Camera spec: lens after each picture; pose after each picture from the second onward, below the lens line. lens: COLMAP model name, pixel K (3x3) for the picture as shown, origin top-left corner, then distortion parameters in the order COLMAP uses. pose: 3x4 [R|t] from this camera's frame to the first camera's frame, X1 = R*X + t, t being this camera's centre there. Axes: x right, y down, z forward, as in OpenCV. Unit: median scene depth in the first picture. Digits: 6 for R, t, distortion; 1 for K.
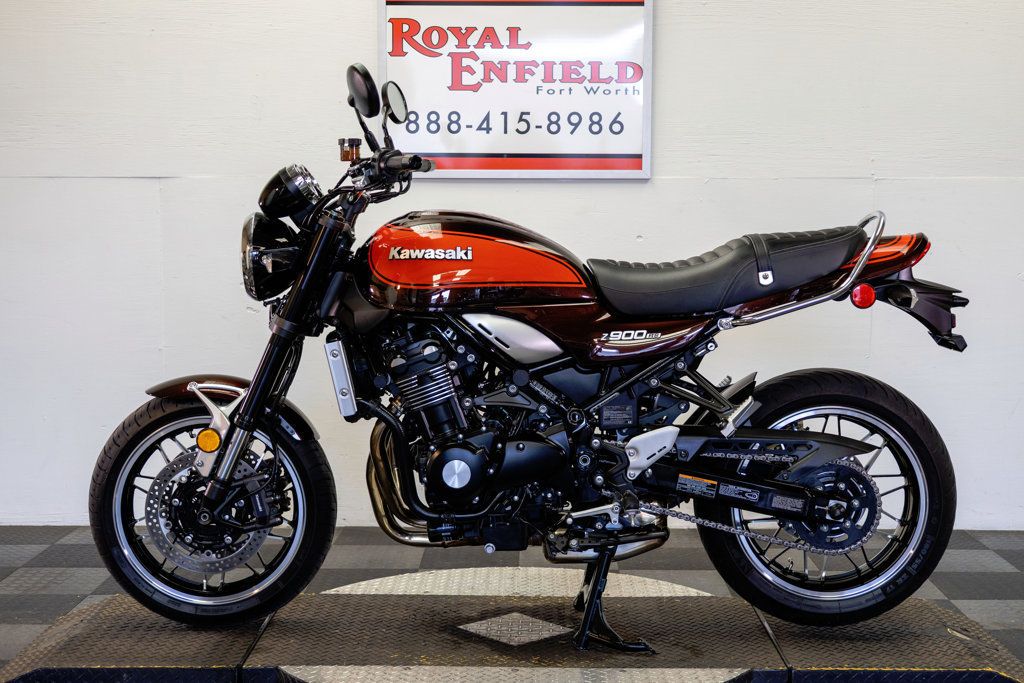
lens RADIAL K [[1505.3, 0, 514.5], [0, 1505.3, 347.4], [0, 0, 1]] dist [0.025083, 0.000000]
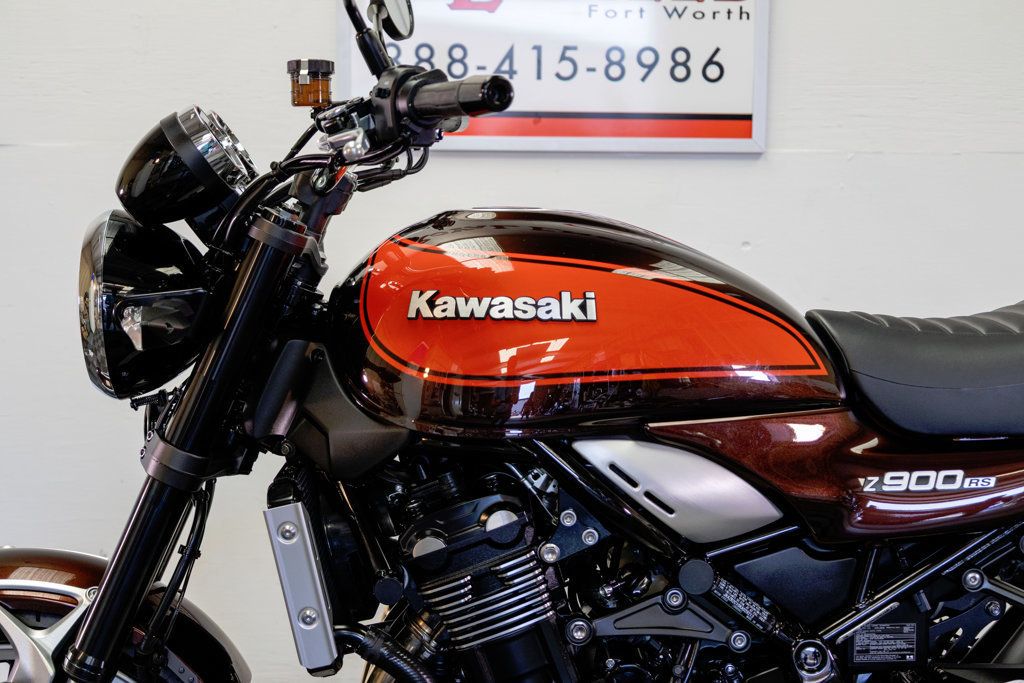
lens RADIAL K [[1505.3, 0, 518.0], [0, 1505.3, 343.7], [0, 0, 1]] dist [0.025083, 0.000000]
pose [[0.998342, -0.000391, 0.057557, -0.071874], [-0.000130, 0.999959, 0.009056, -0.051661], [-0.057558, -0.009048, 0.998301, 0.516151]]
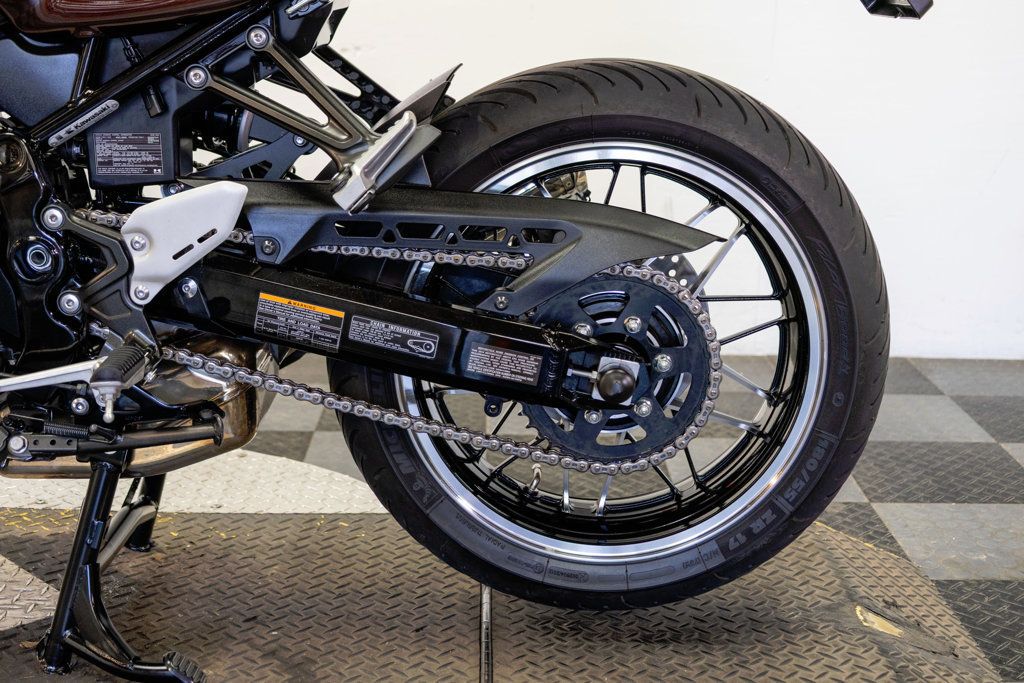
lens RADIAL K [[1505.3, 0, 513.3], [0, 1505.3, 346.5], [0, 0, 1]] dist [0.025083, 0.000000]
pose [[0.999421, 0.015370, 0.030364, 0.161837], [-0.019940, 0.987486, 0.156442, 0.028691], [-0.027580, -0.156957, 0.987220, 0.540799]]
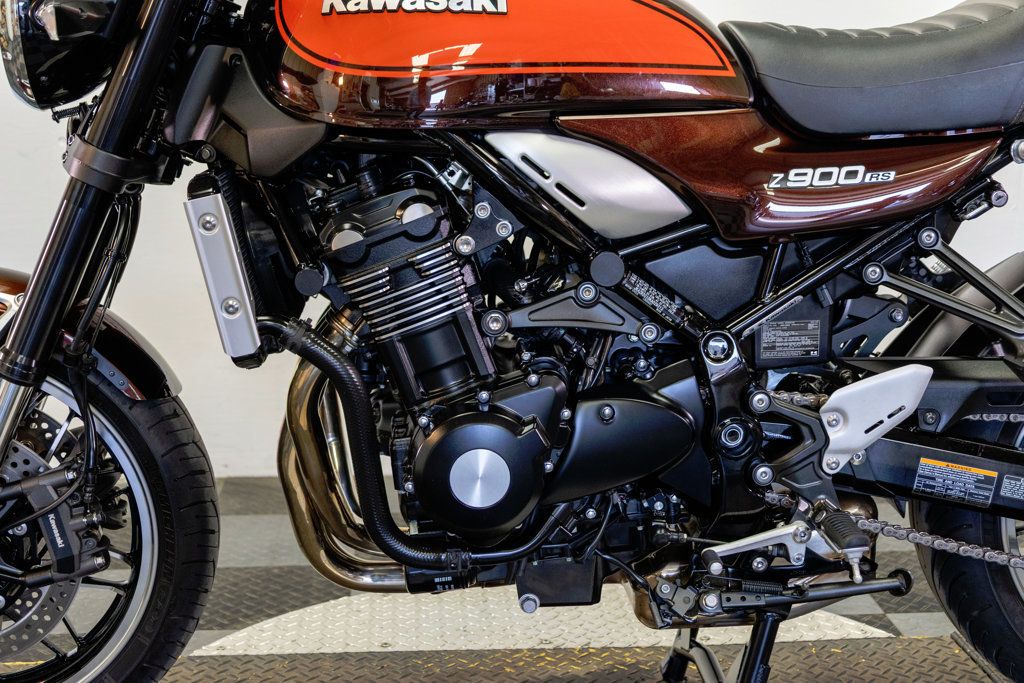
lens RADIAL K [[1505.3, 0, 514.8], [0, 1505.3, 326.5], [0, 0, 1]] dist [0.025083, 0.000000]
pose [[0.996186, -0.017056, 0.085567, -0.061962], [0.008920, 0.995478, 0.094575, -0.006444], [-0.086793, -0.093451, 0.991834, 0.500819]]
